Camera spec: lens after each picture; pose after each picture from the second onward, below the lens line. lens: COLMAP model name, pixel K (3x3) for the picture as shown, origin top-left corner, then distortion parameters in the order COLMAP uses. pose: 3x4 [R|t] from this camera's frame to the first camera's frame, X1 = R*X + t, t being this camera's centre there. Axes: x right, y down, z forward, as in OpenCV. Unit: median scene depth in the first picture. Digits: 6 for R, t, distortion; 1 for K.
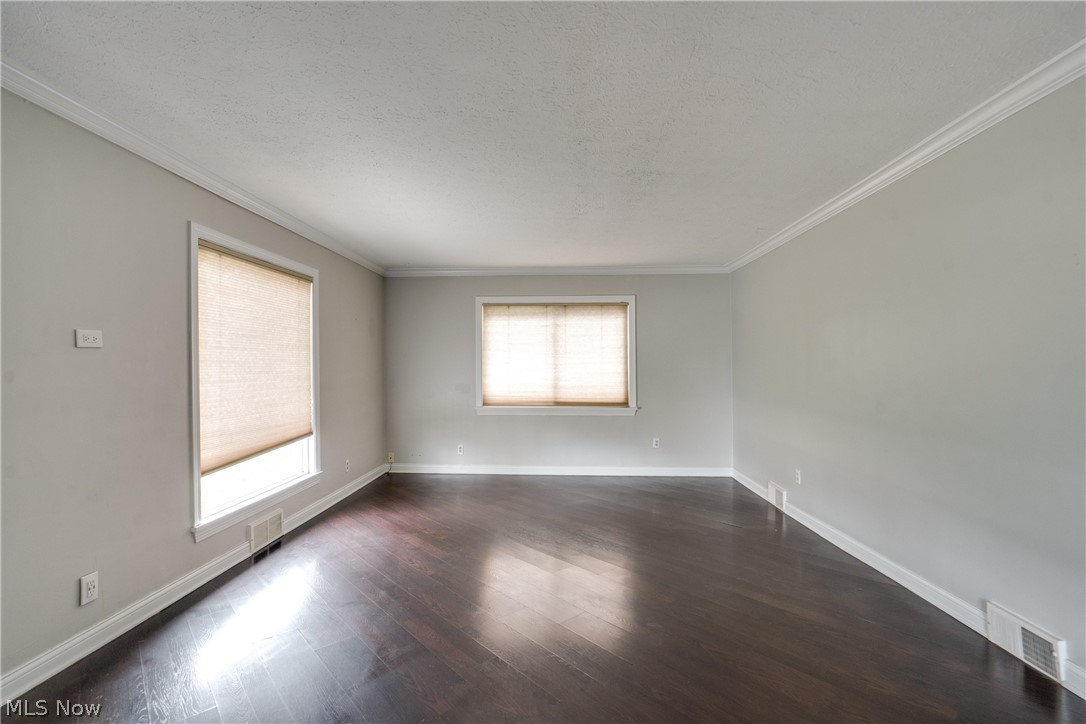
lens RADIAL K [[504.3, 0, 545.1], [0, 504.3, 363.4], [0, 0, 1]] dist [-0.003280, 0.000681]
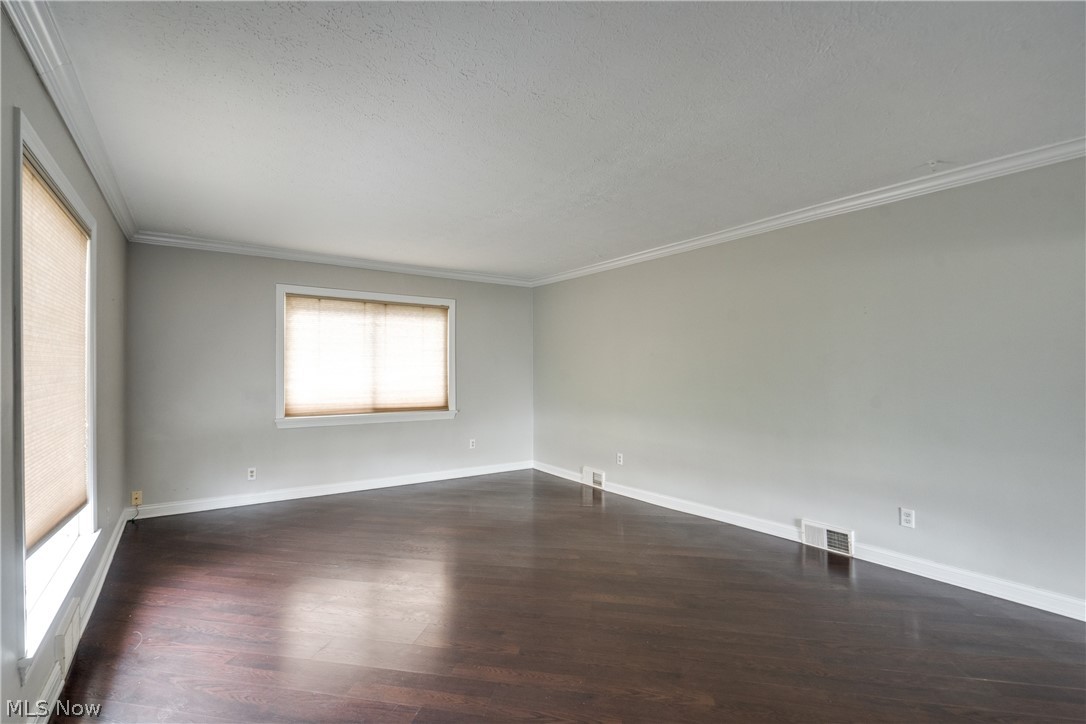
lens RADIAL K [[493.5, 0, 544.3], [0, 493.5, 366.1], [0, 0, 1]] dist [-0.002346, 0.000186]
pose [[0.791103, 0.007125, 0.611641, -0.284240], [-0.007328, 0.999971, -0.002170, -0.000719], [-0.611639, -0.002765, 0.791132, 0.105868]]
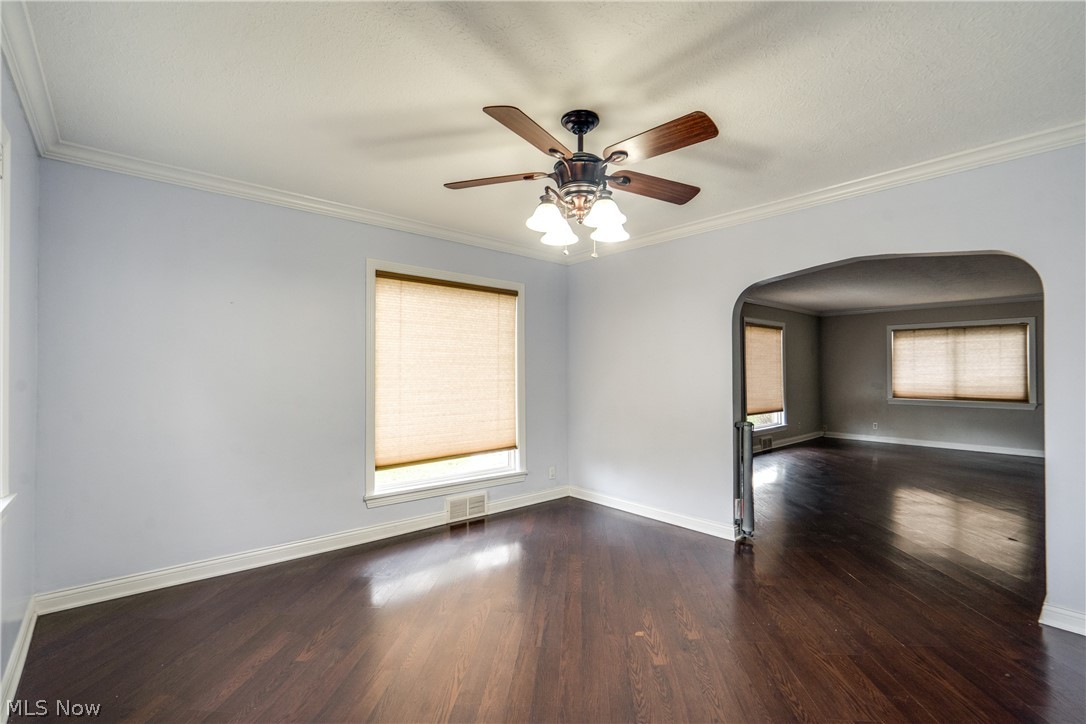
lens RADIAL K [[511.6, 0, 549.1], [0, 511.6, 368.6], [0, 0, 1]] dist [0.029225, 0.000395]
pose [[0.712115, -0.002552, -0.702058, 0.233841], [0.002551, 0.999996, -0.001048, -0.004298], [0.702058, -0.001045, 0.712119, -0.824847]]
